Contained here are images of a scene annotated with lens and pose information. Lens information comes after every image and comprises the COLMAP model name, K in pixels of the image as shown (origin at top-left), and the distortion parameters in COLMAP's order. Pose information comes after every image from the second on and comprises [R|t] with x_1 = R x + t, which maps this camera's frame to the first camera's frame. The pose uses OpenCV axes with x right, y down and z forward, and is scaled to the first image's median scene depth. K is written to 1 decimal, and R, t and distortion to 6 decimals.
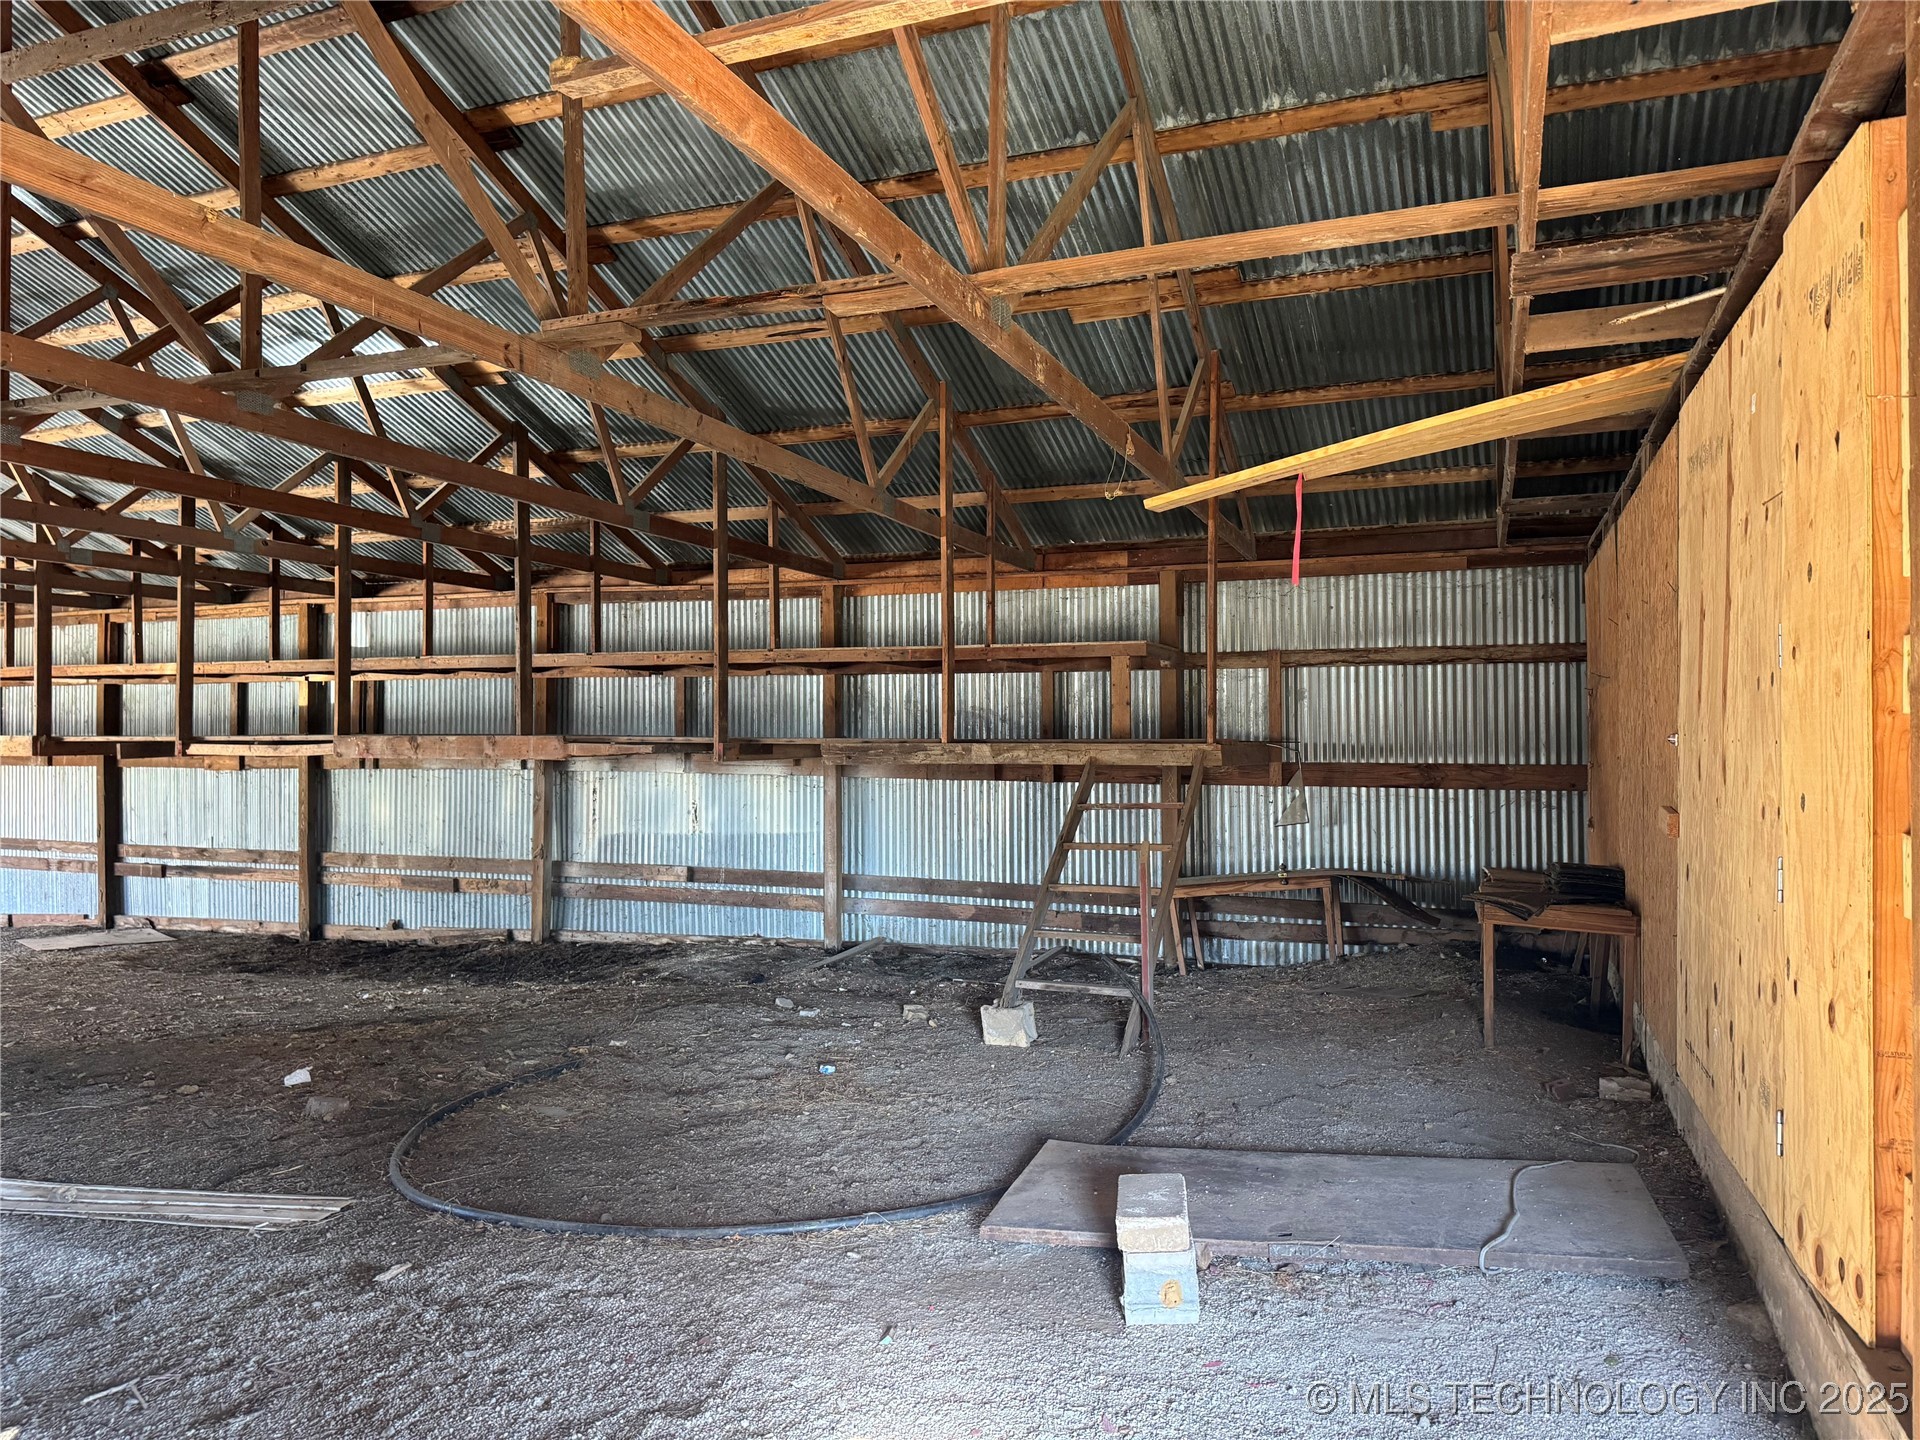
lens RADIAL K [[1322.5, 0, 960.0], [0, 1322.5, 720.0], [0, 0, 1]] dist [0.040050, -0.048857]
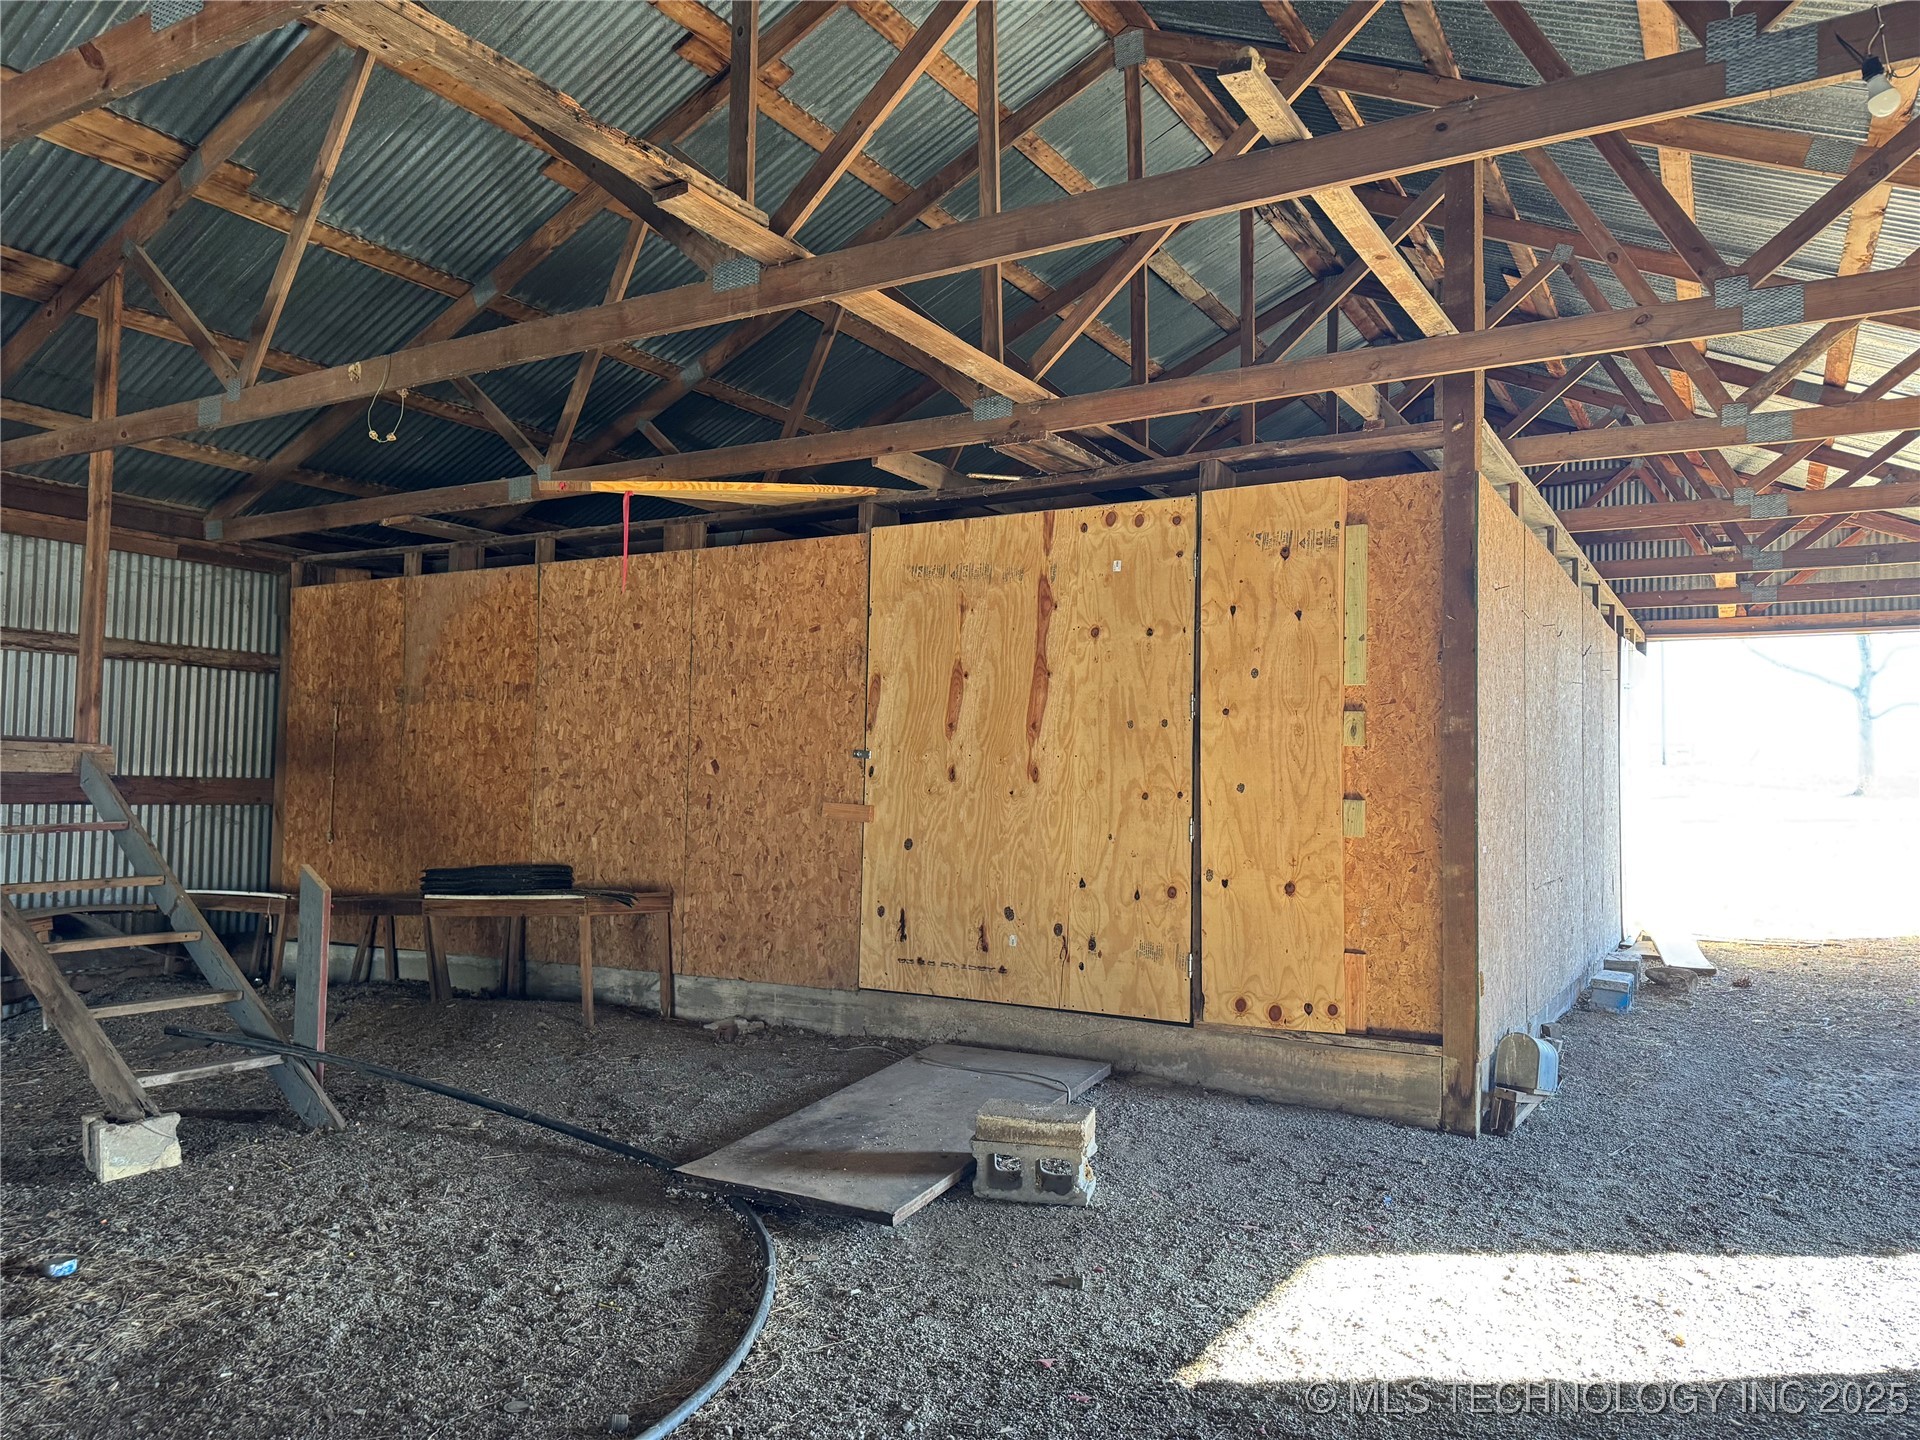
lens RADIAL K [[1322.5, 0, 960.0], [0, 1322.5, 720.0], [0, 0, 1]] dist [0.040050, -0.048857]
pose [[0.164668, 0.053064, 0.984921, -0.412627], [-0.033054, 0.998288, -0.048258, 0.021175], [-0.985795, -0.024609, 0.166140, 0.327254]]
